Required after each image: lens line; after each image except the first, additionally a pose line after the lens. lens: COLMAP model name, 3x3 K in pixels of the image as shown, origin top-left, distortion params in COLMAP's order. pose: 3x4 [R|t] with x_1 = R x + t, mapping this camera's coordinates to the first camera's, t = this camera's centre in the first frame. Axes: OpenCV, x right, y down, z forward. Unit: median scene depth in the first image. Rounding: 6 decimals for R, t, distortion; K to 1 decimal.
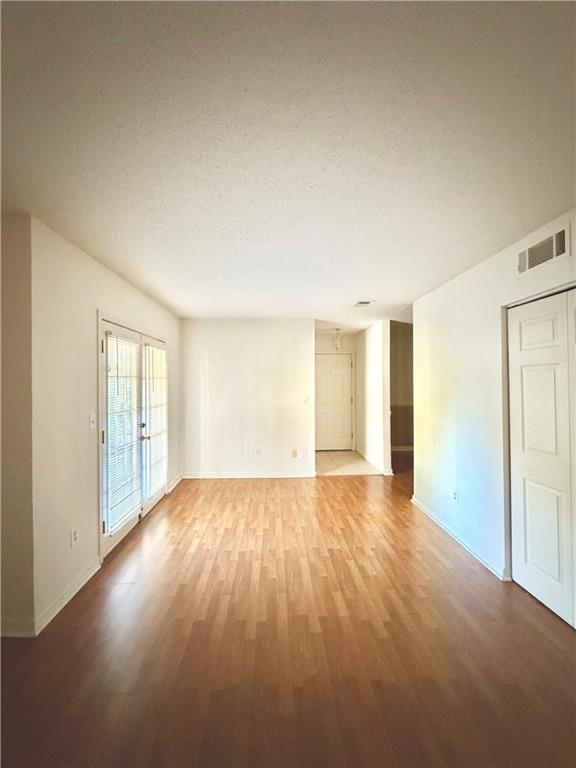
lens RADIAL K [[305.8, 0, 291.0], [0, 305.8, 380.6], [0, 0, 1]] dist [-0.003338, 0.000309]
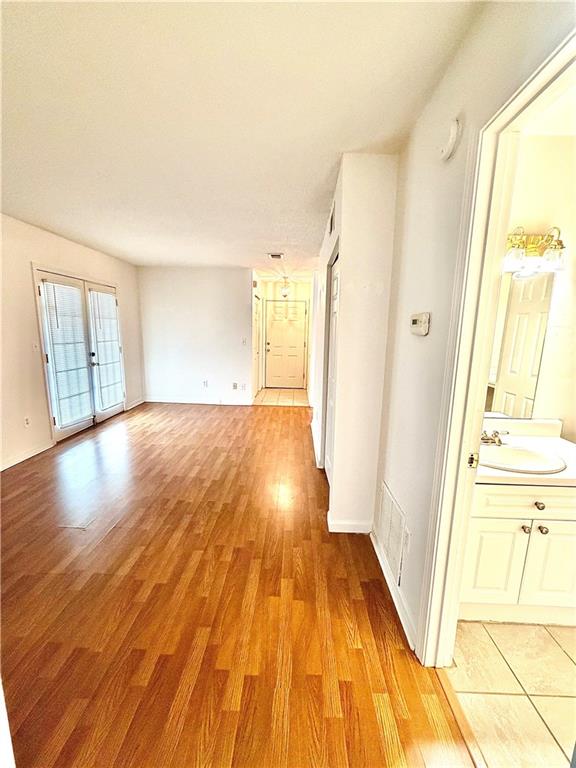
lens RADIAL K [[305.8, 0, 291.2], [0, 305.8, 382.4], [0, 0, 1]] dist [-0.003338, 0.000309]
pose [[0.997136, 0.040011, -0.064180, 0.522297], [-0.028201, 0.984100, 0.175360, 0.015345], [0.070176, -0.173048, 0.982410, -0.271440]]
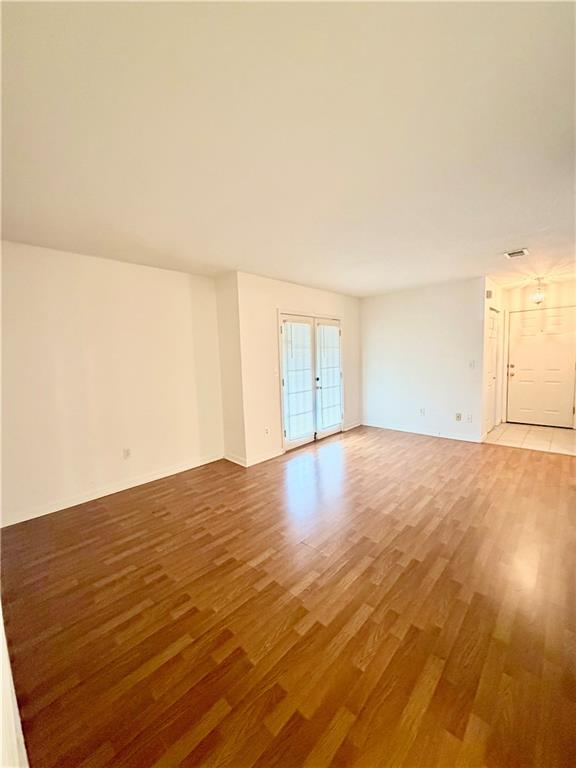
lens RADIAL K [[305.8, 0, 288.1], [0, 305.8, 383.0], [0, 0, 1]] dist [-0.003338, 0.000309]
pose [[0.691276, 0.045428, -0.721162, 0.587431], [0.033406, 0.994946, 0.094696, 0.021708], [0.721818, -0.089552, 0.686264, -0.154012]]
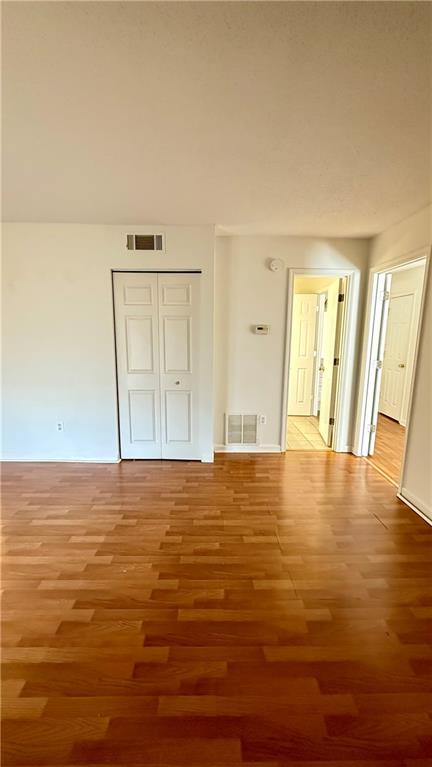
lens RADIAL K [[303.7, 0, 215.4], [0, 303.7, 380.8], [0, 0, 1]] dist [-0.003159, -0.000266]
pose [[0.040957, -0.154637, 0.987122, -0.554750], [-0.020612, 0.987610, 0.155569, 0.019267], [-0.998948, -0.026718, 0.037263, 0.395426]]
